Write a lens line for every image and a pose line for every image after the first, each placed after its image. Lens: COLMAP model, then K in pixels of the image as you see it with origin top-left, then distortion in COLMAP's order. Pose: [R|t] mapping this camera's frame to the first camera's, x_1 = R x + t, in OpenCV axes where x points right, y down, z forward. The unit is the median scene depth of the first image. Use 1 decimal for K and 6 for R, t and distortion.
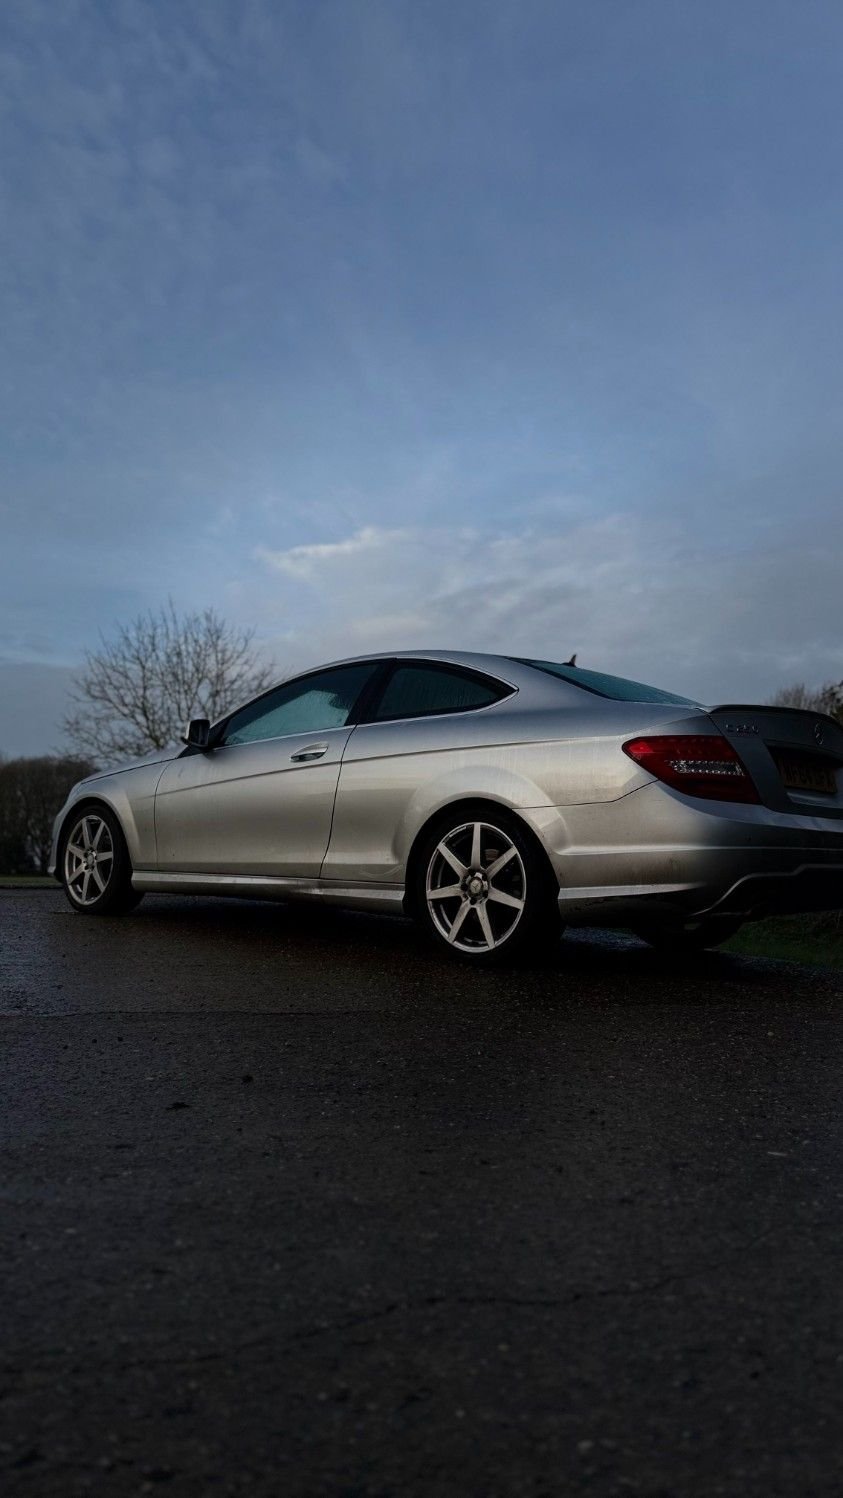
lens RADIAL K [[1069.4, 0, 420.3], [0, 1069.4, 745.6], [0, 0, 1]] dist [0.075911, -0.085456]
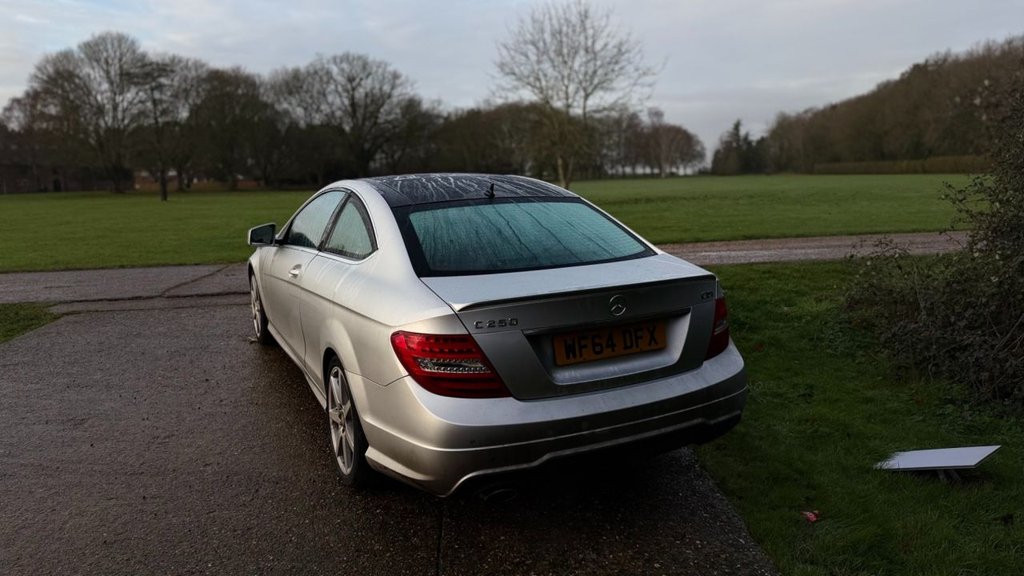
lens RADIAL K [[731.0, 0, 511.6], [0, 731.0, 297.7], [0, 0, 1]] dist [0.075911, -0.085456]
pose [[0.935988, 0.021530, -0.351374, 0.452048], [0.079832, 0.959143, 0.271424, -0.183506], [0.342862, -0.282100, 0.896028, 0.313076]]
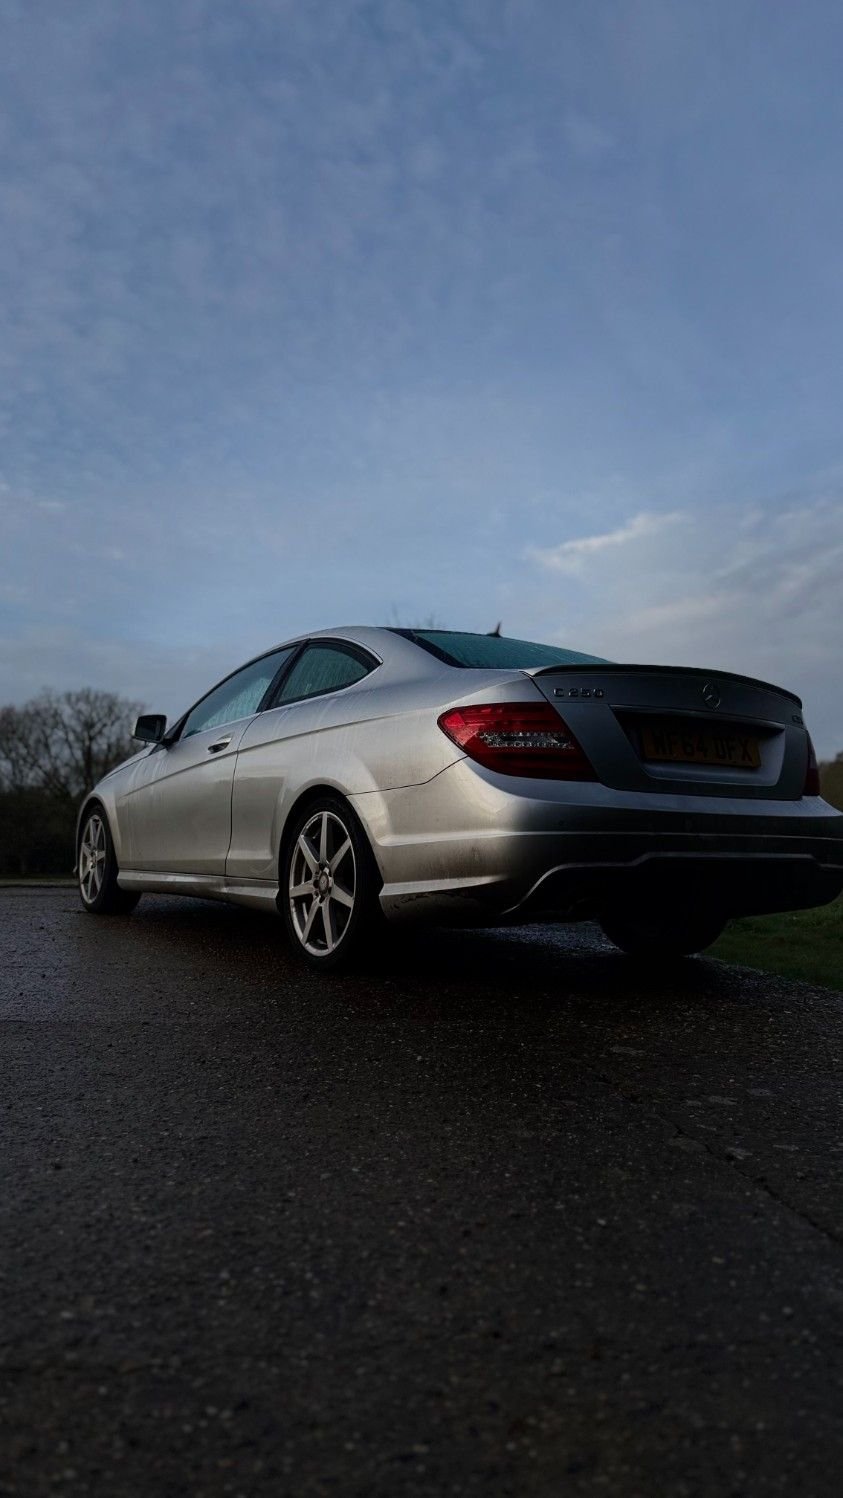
lens RADIAL K [[1069.4, 0, 415.1], [0, 1069.4, 744.0], [0, 0, 1]] dist [0.075911, -0.085456]
pose [[0.967059, -0.036597, -0.251907, 0.312019], [0.035757, 0.999329, -0.007913, 0.021552], [0.252027, -0.001355, 0.967719, 0.126476]]
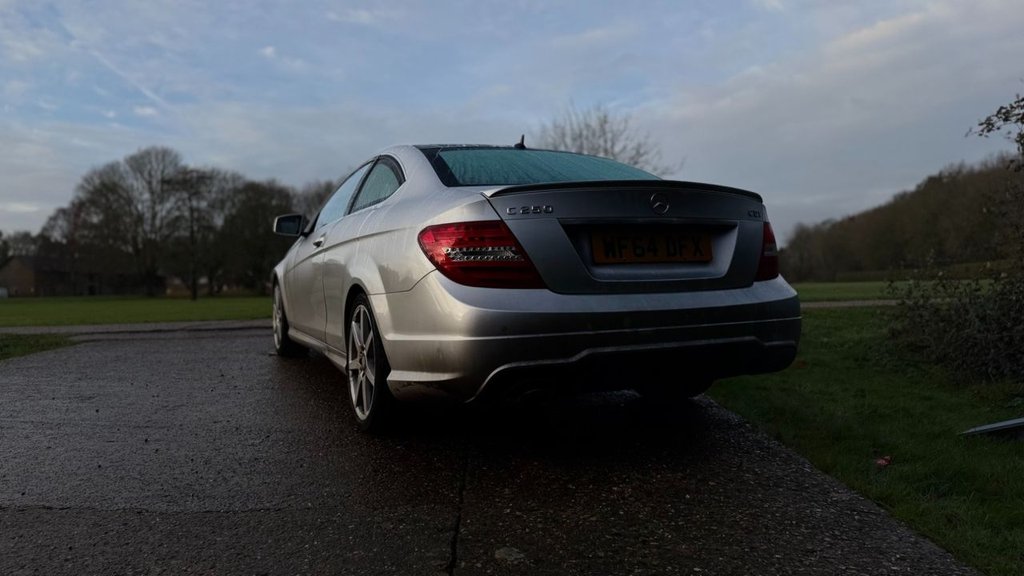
lens RADIAL K [[731.0, 0, 508.5], [0, 731.0, 288.5], [0, 0, 1]] dist [0.075911, -0.085456]
pose [[0.924079, -0.032314, -0.380834, 0.428176], [0.080474, 0.990532, 0.111219, -0.016330], [0.373635, -0.133422, 0.917930, 0.309168]]
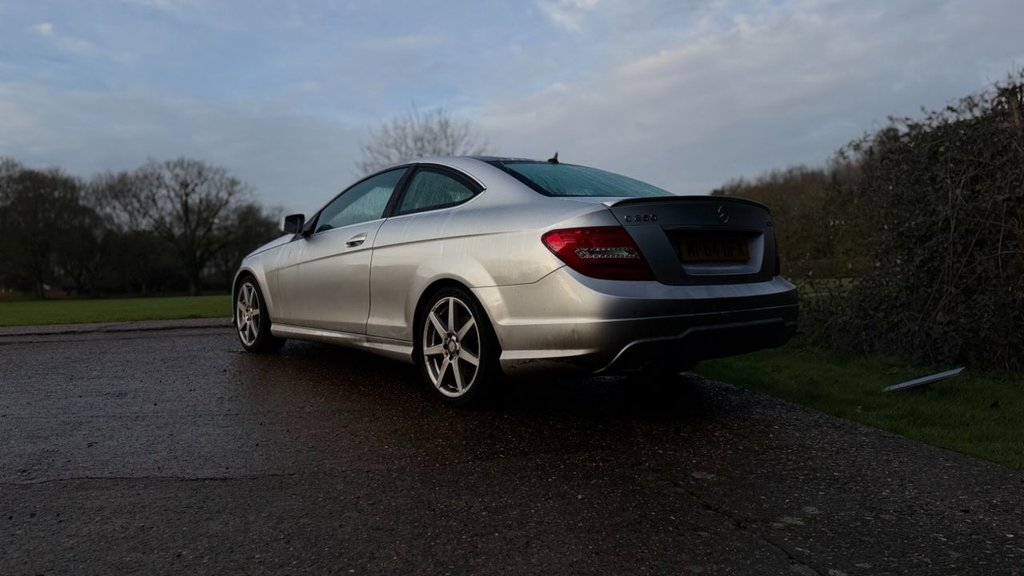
lens RADIAL K [[731.0, 0, 513.1], [0, 731.0, 285.3], [0, 0, 1]] dist [0.075911, -0.085456]
pose [[0.989791, -0.036519, -0.137767, 0.217091], [0.053529, 0.991103, 0.121860, -0.039336], [0.132091, -0.127990, 0.982940, 0.130986]]
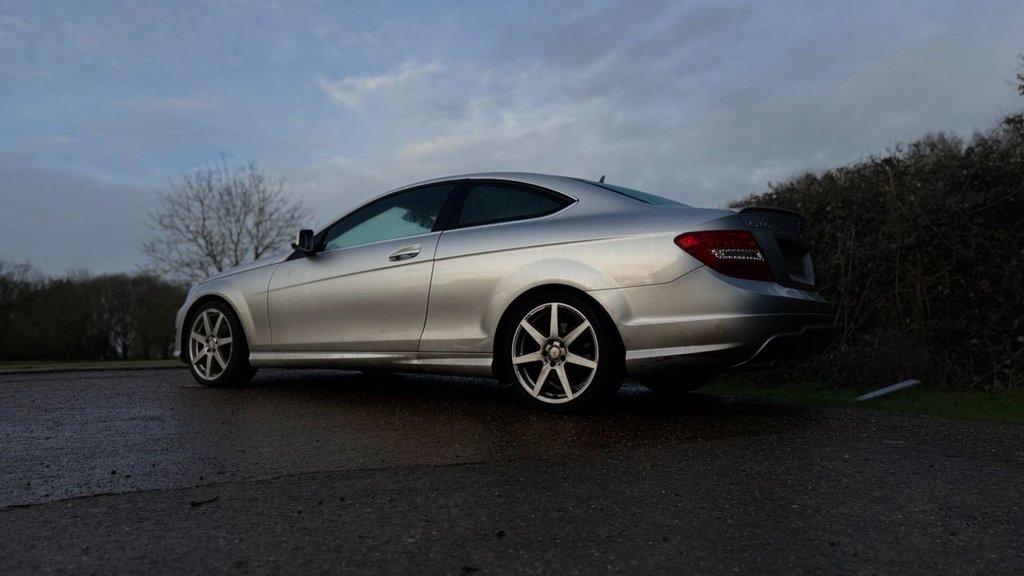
lens RADIAL K [[731.0, 0, 516.6], [0, 731.0, 287.9], [0, 0, 1]] dist [0.075911, -0.085456]
pose [[0.987629, -0.026082, 0.154625, -0.111025], [0.019853, 0.998933, 0.041691, 0.014235], [-0.155547, -0.038105, 0.987093, 0.122669]]
